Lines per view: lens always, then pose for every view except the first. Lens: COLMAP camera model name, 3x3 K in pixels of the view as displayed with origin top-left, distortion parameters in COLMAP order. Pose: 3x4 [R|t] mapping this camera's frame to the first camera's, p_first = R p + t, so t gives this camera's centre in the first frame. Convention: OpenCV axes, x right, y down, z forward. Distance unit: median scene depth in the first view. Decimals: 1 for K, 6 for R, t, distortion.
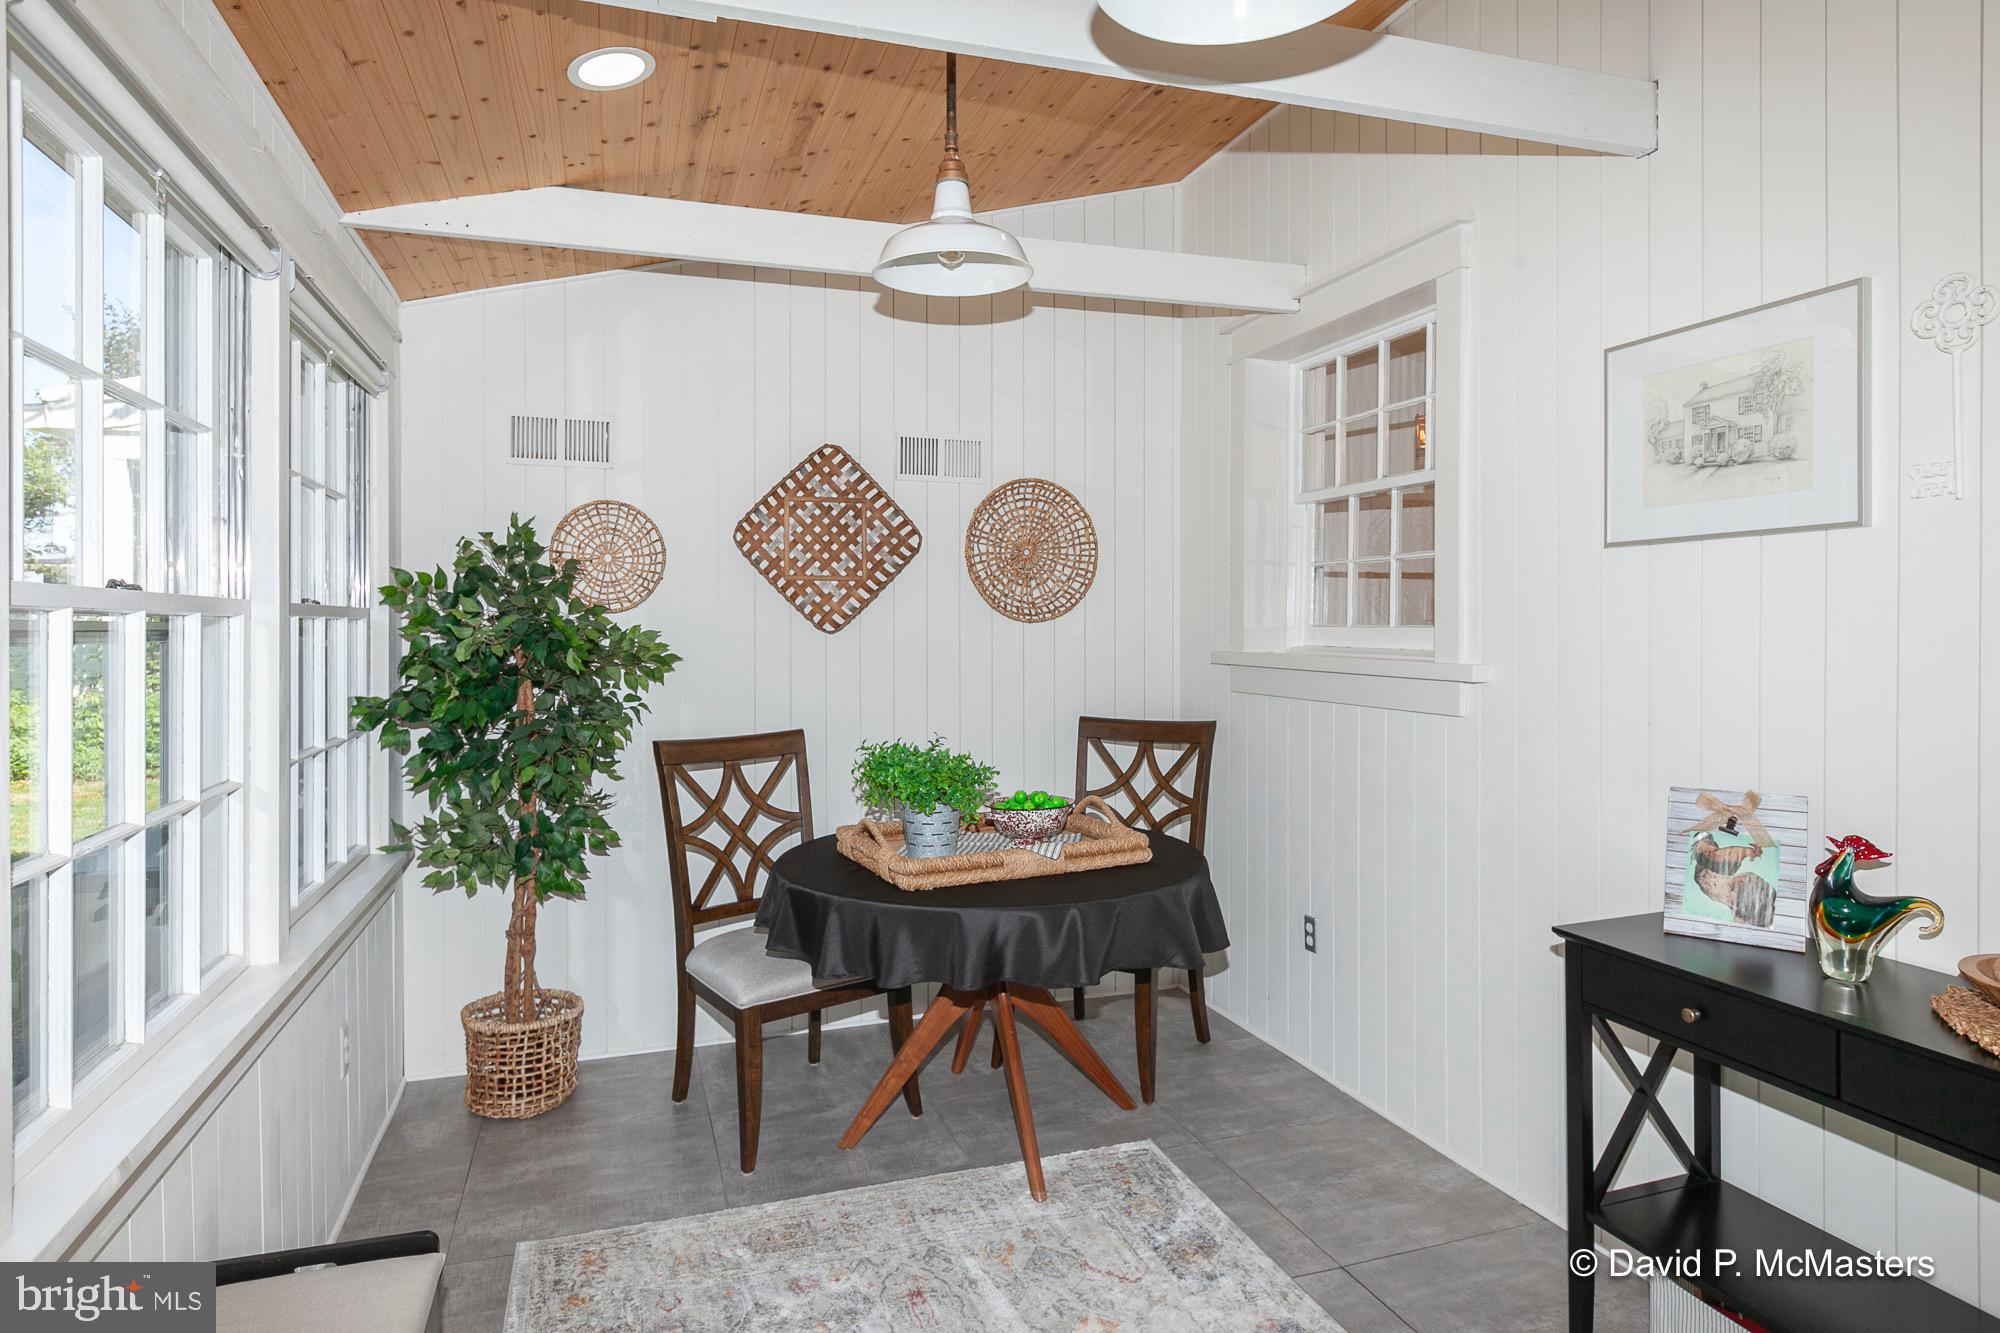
lens RADIAL K [[1174.0, 0, 970.8], [0, 1174.0, 640.1], [0, 0, 1]] dist [0.003871, 0.002561]
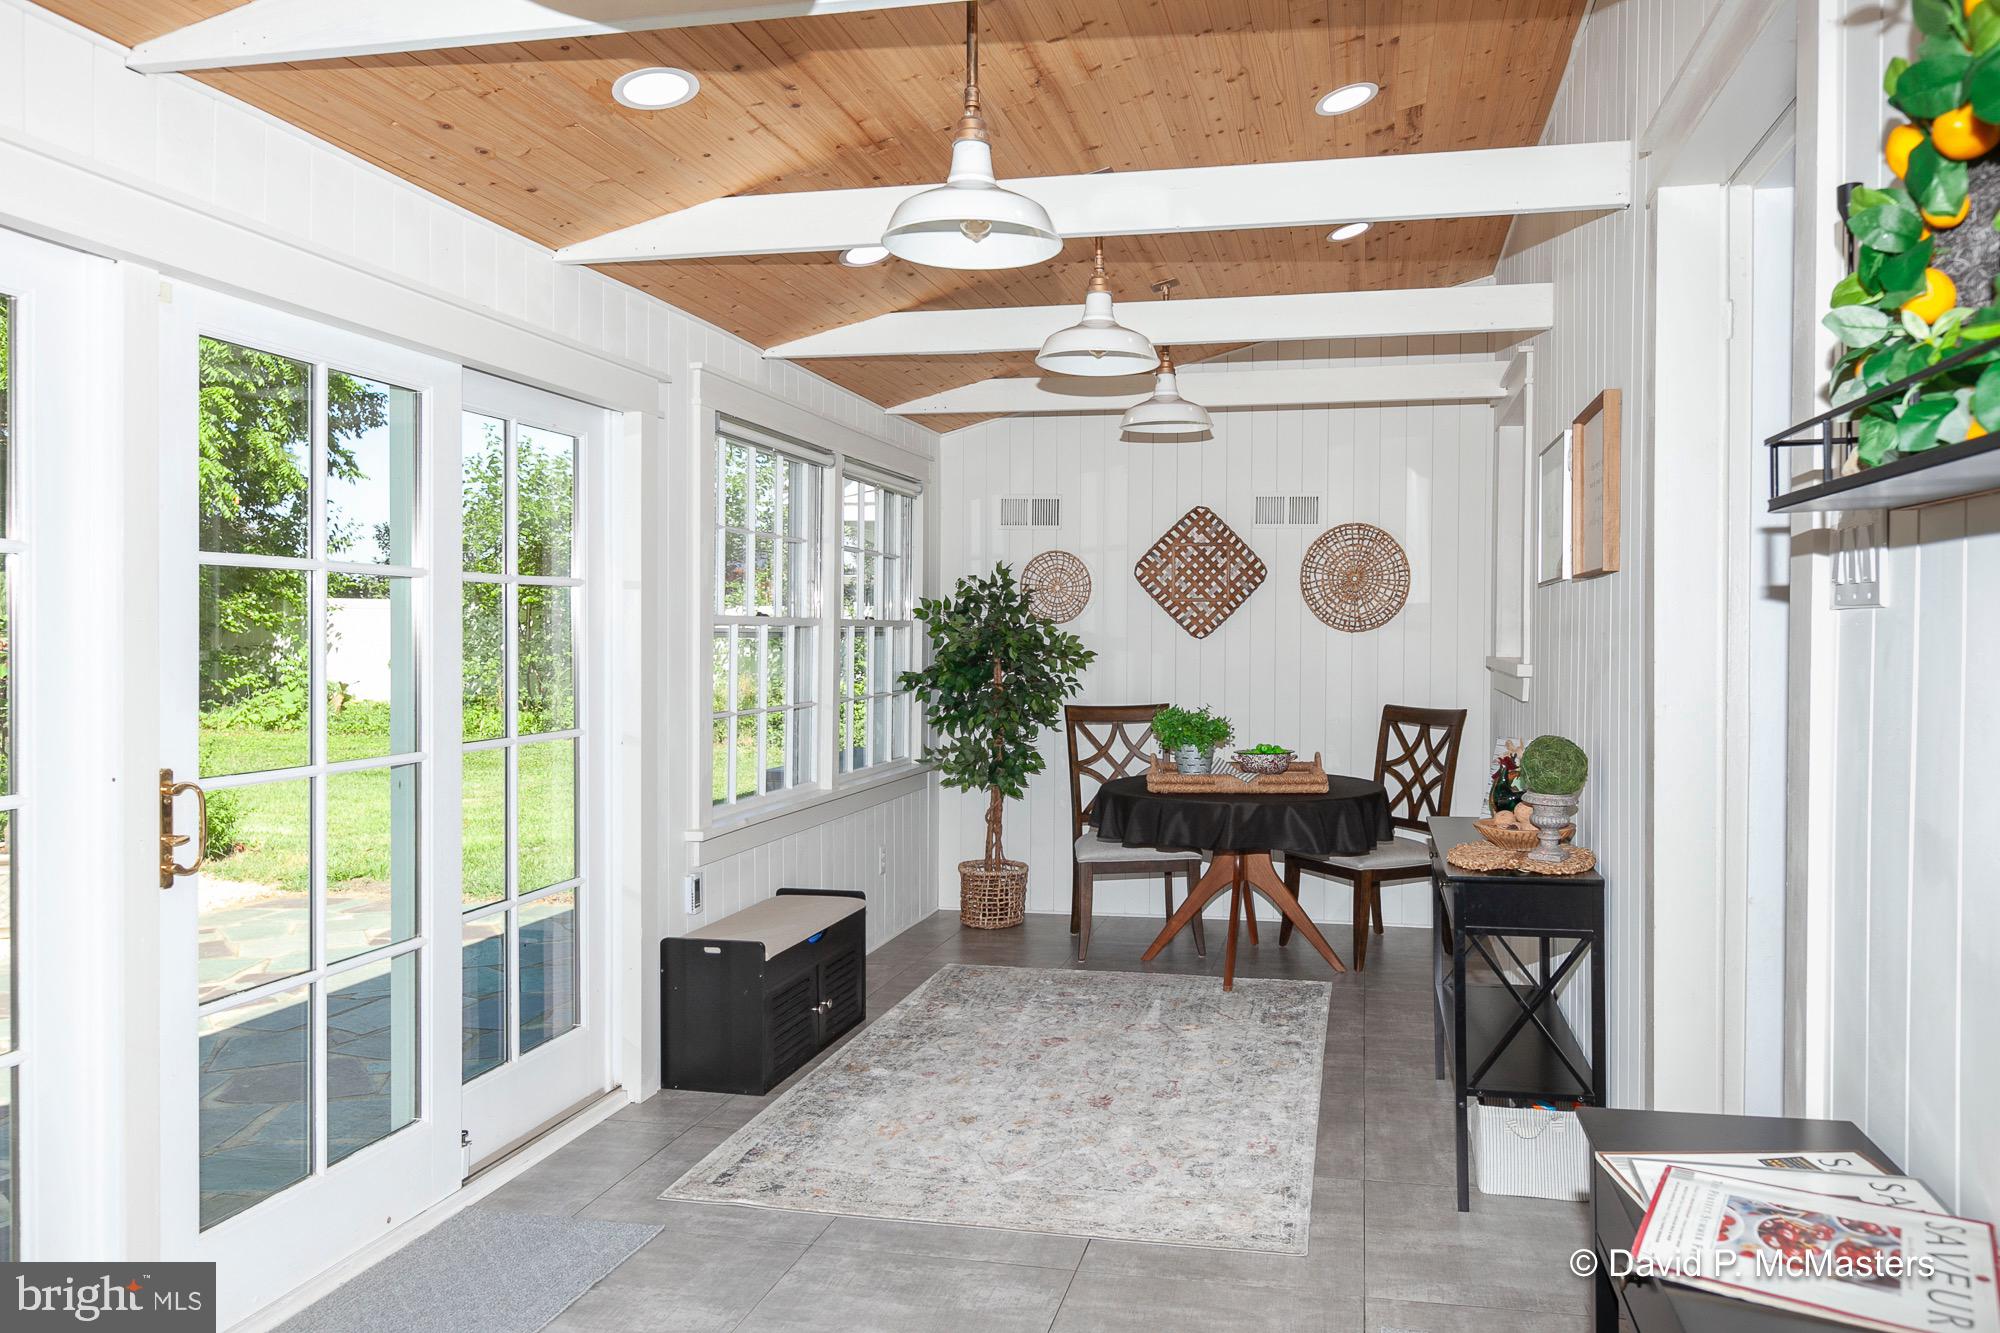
lens RADIAL K [[1462.7, 0, 1072.1], [0, 1462.7, 654.2], [0, 0, 1]] dist [0.040906, 0.006554]
pose [[0.862209, 0.016861, -0.506272, 0.710648], [-0.015185, 0.999857, 0.007438, 0.002783], [0.506325, 0.001275, 0.862342, -0.672236]]
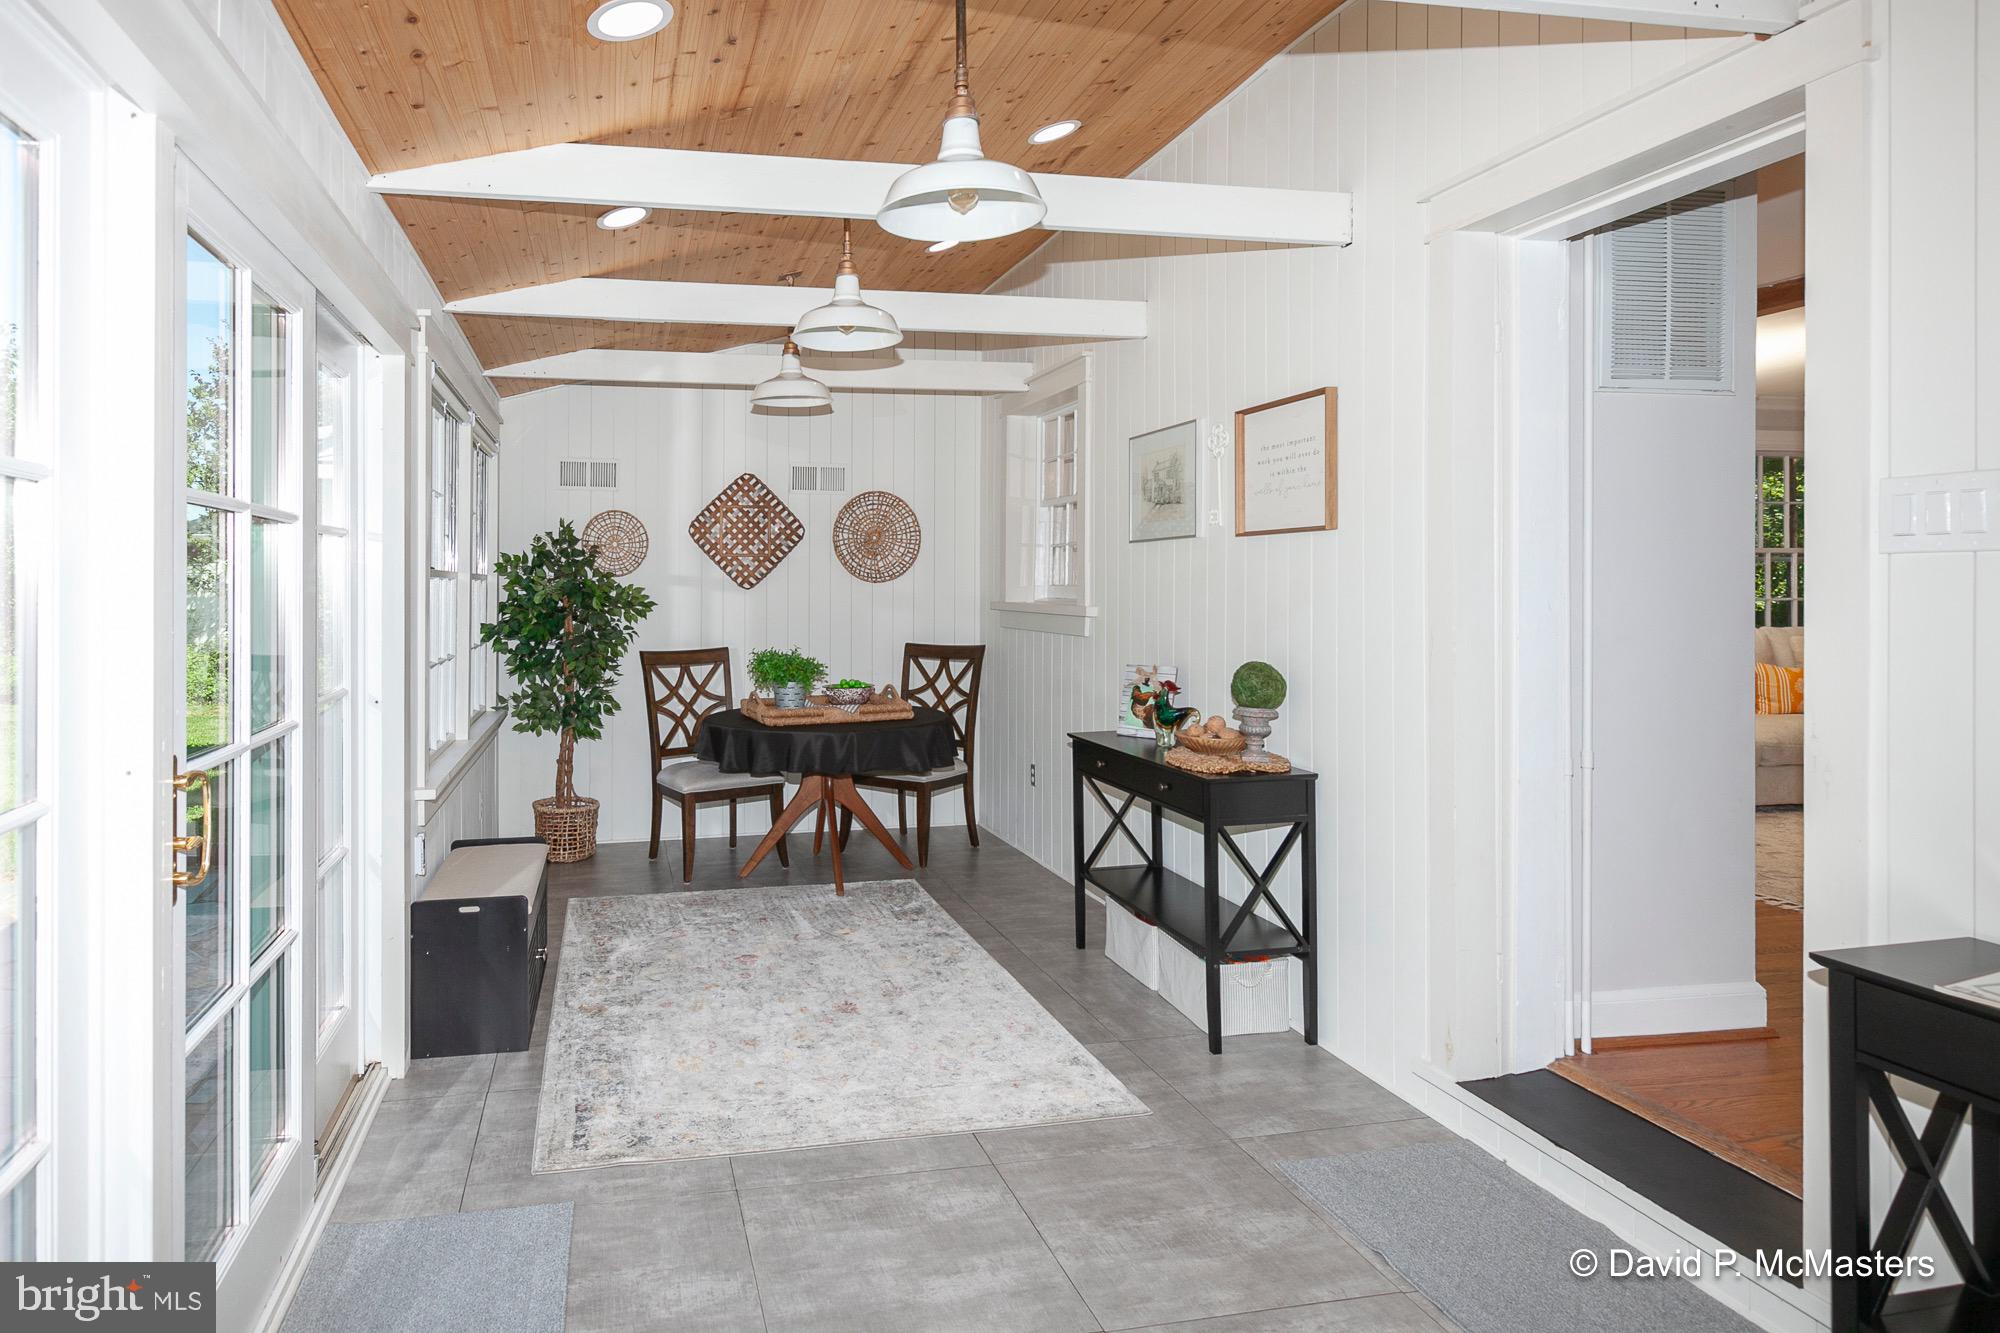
lens RADIAL K [[1221.9, 0, 829.0], [0, 1221.9, 592.6], [0, 0, 1]] dist [0.048169, -0.009977]
pose [[0.991757, 0.002770, -0.128104, 0.230334], [-0.003576, 0.999975, -0.006067, 0.009684], [0.128084, 0.006475, 0.991742, -0.731890]]
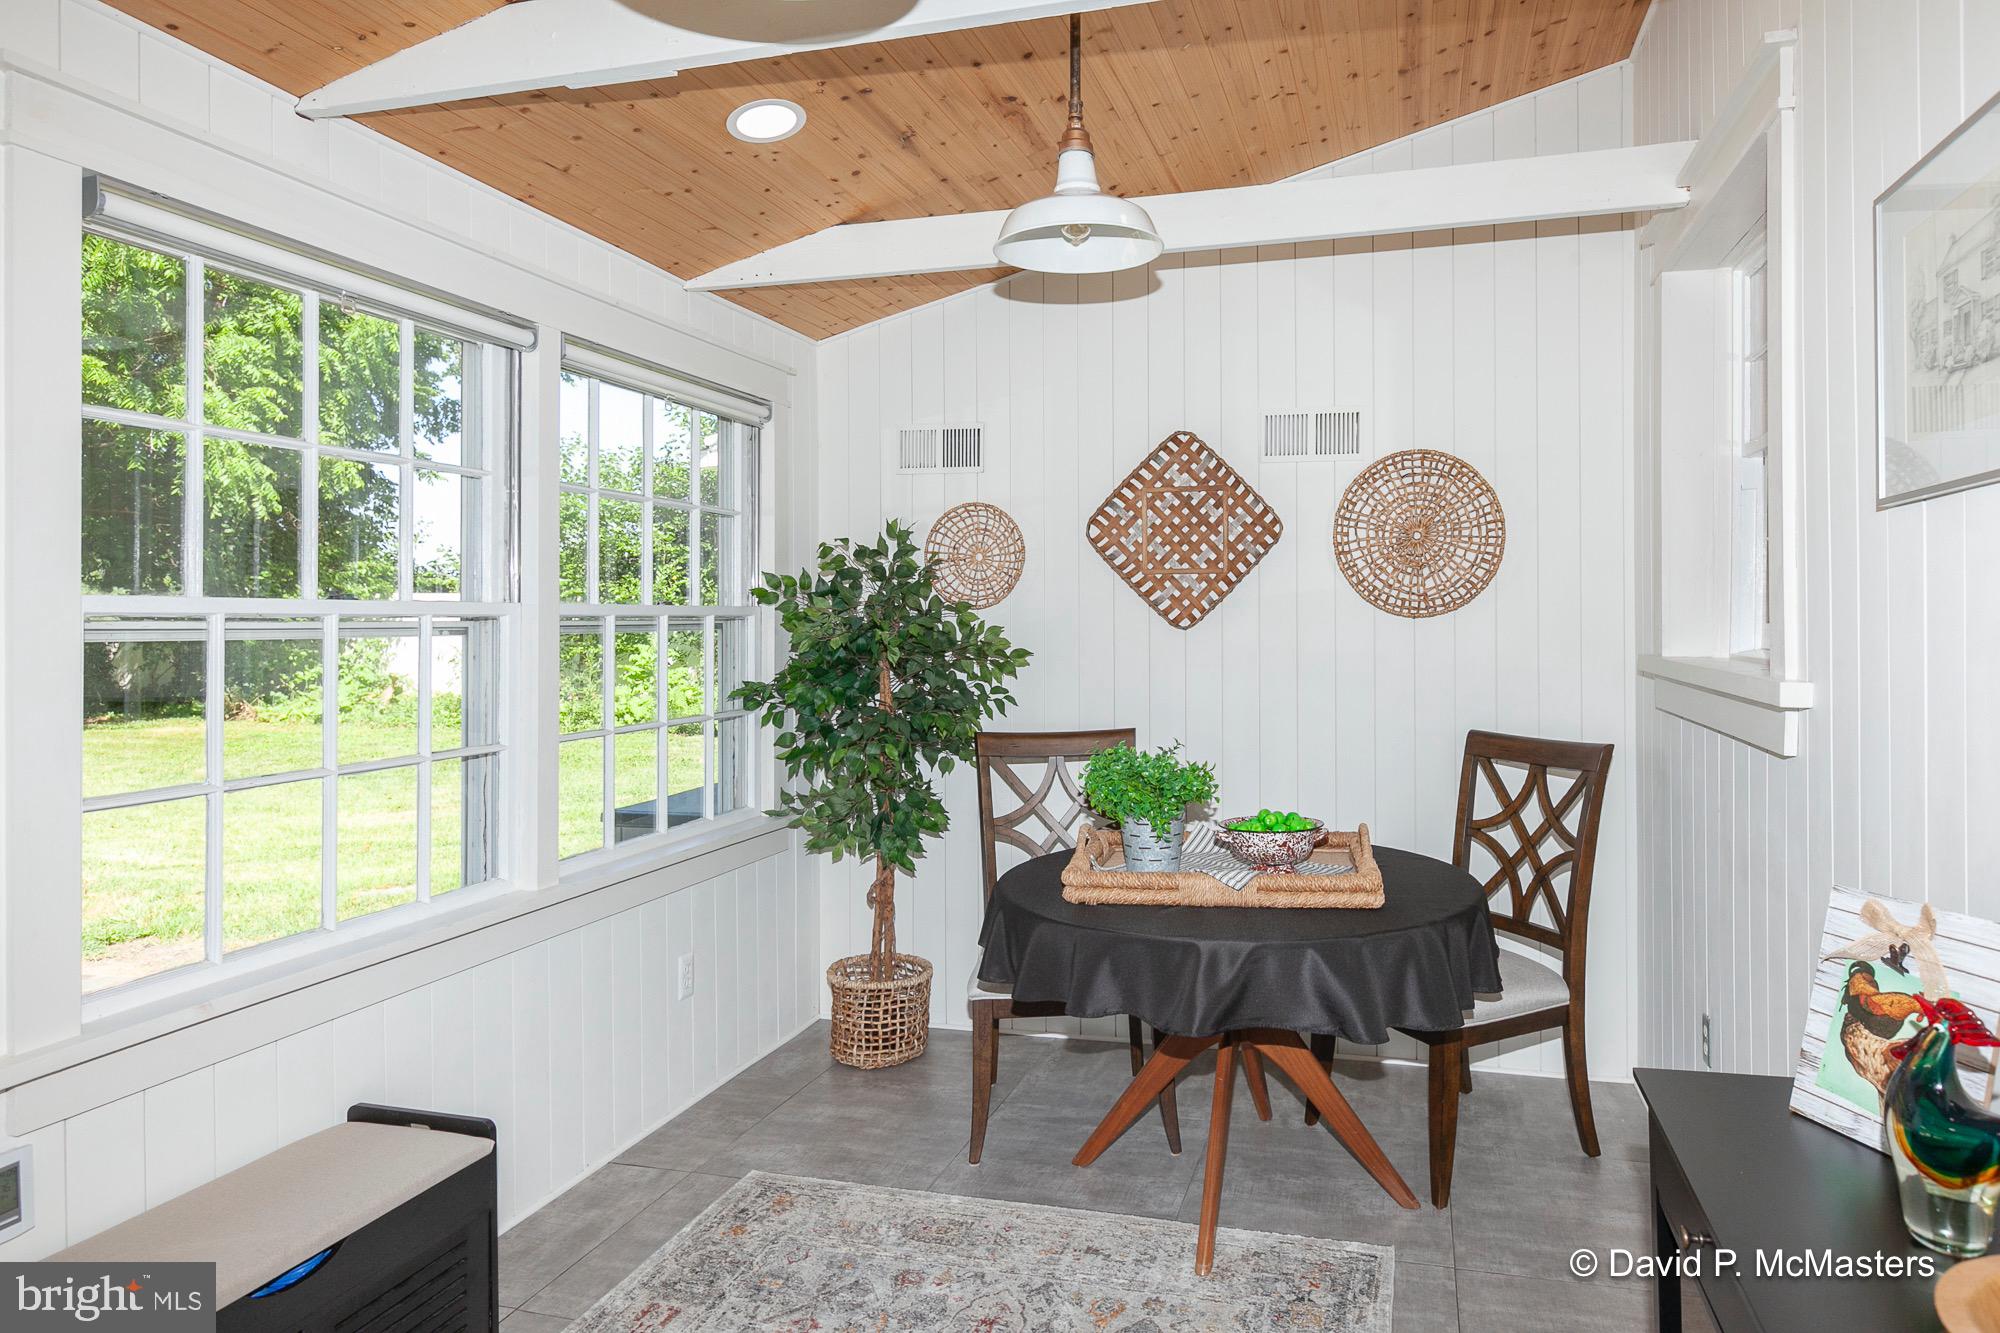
lens RADIAL K [[1220.3, 0, 1090.8], [0, 1220.3, 618.5], [0, 0, 1]] dist [0.006973, -0.003534]
pose [[0.834463, 0.000360, -0.551064, 0.398770], [-0.005703, 0.999952, -0.007983, -0.006715], [0.551034, 0.009804, 0.834425, 0.145903]]
